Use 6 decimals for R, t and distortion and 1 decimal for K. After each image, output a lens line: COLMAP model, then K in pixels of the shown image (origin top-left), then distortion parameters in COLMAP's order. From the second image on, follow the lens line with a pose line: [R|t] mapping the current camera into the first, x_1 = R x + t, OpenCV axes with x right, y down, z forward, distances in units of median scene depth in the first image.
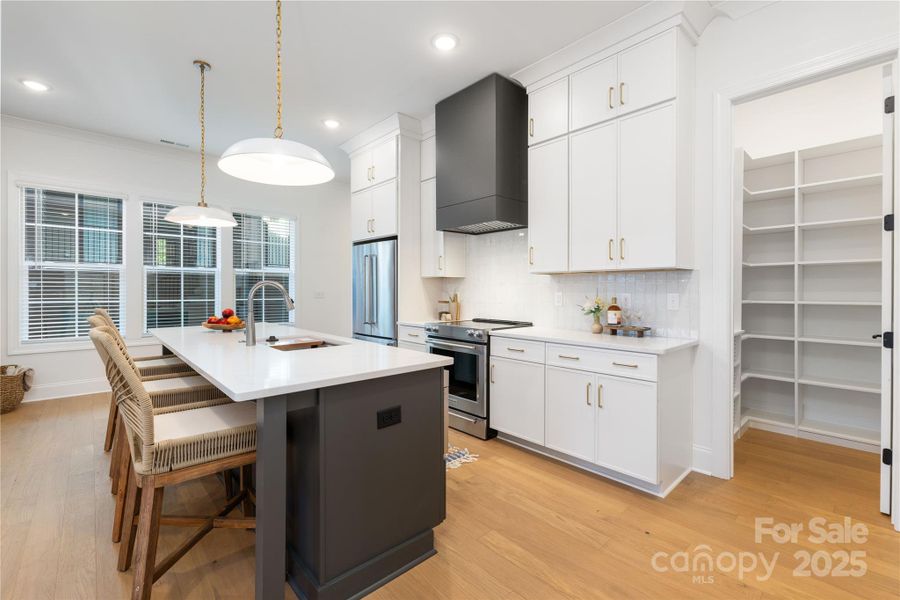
lens RADIAL K [[394.5, 0, 456.0], [0, 394.5, 293.5], [0, 0, 1]] dist [-0.002288, -0.000205]
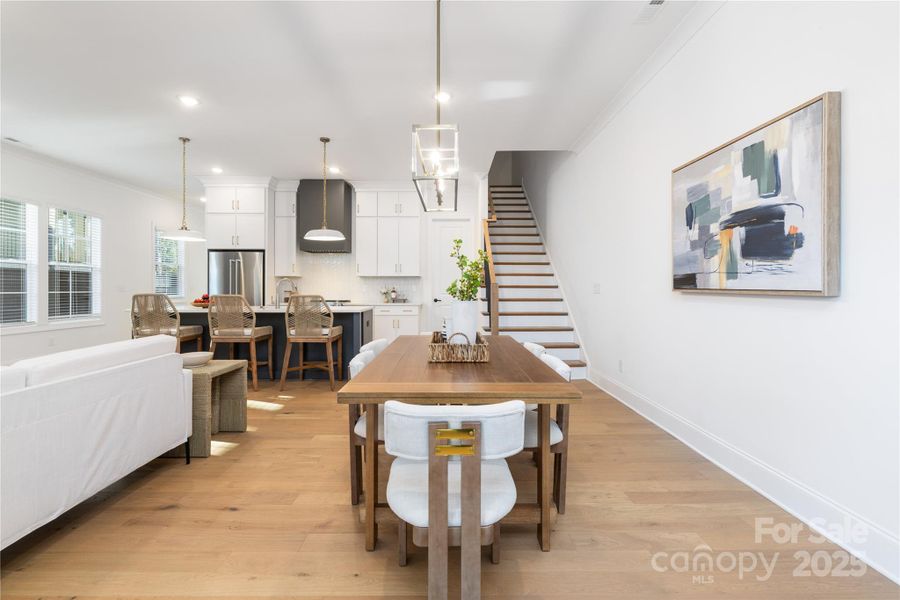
lens RADIAL K [[392.3, 0, 451.0], [0, 392.3, 290.1], [0, 0, 1]] dist [-0.000132, 0.000393]
pose [[0.675682, -0.006176, 0.737168, -1.095466], [0.002944, 0.999980, 0.005680, 0.014489], [-0.737188, -0.001668, 0.675686, -0.857642]]
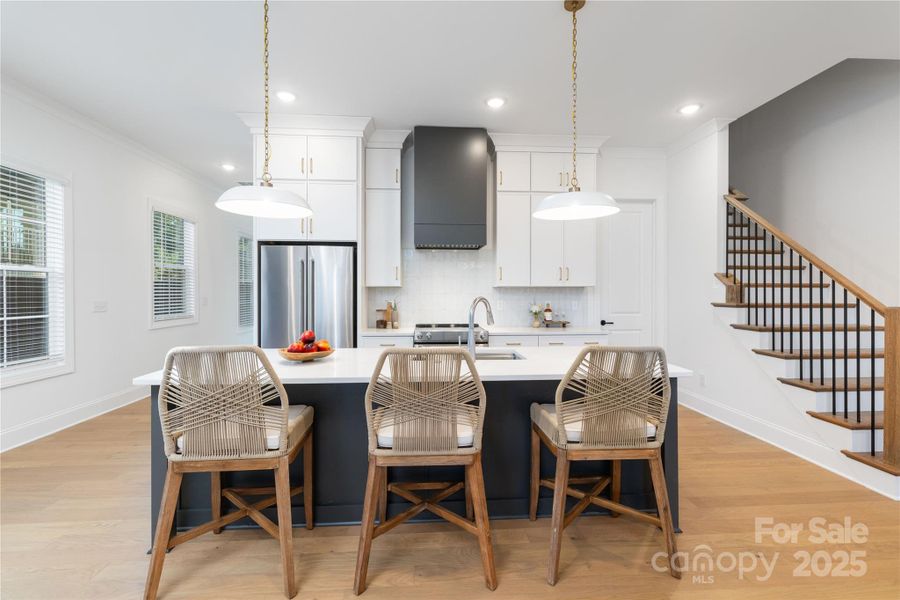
lens RADIAL K [[394.5, 0, 456.0], [0, 394.5, 293.5], [0, 0, 1]] dist [-0.002288, -0.000205]
pose [[0.627204, -0.008843, 0.778805, -0.994568], [0.004095, 0.999959, 0.008056, -0.041600], [-0.778844, -0.001863, 0.627215, 0.292516]]
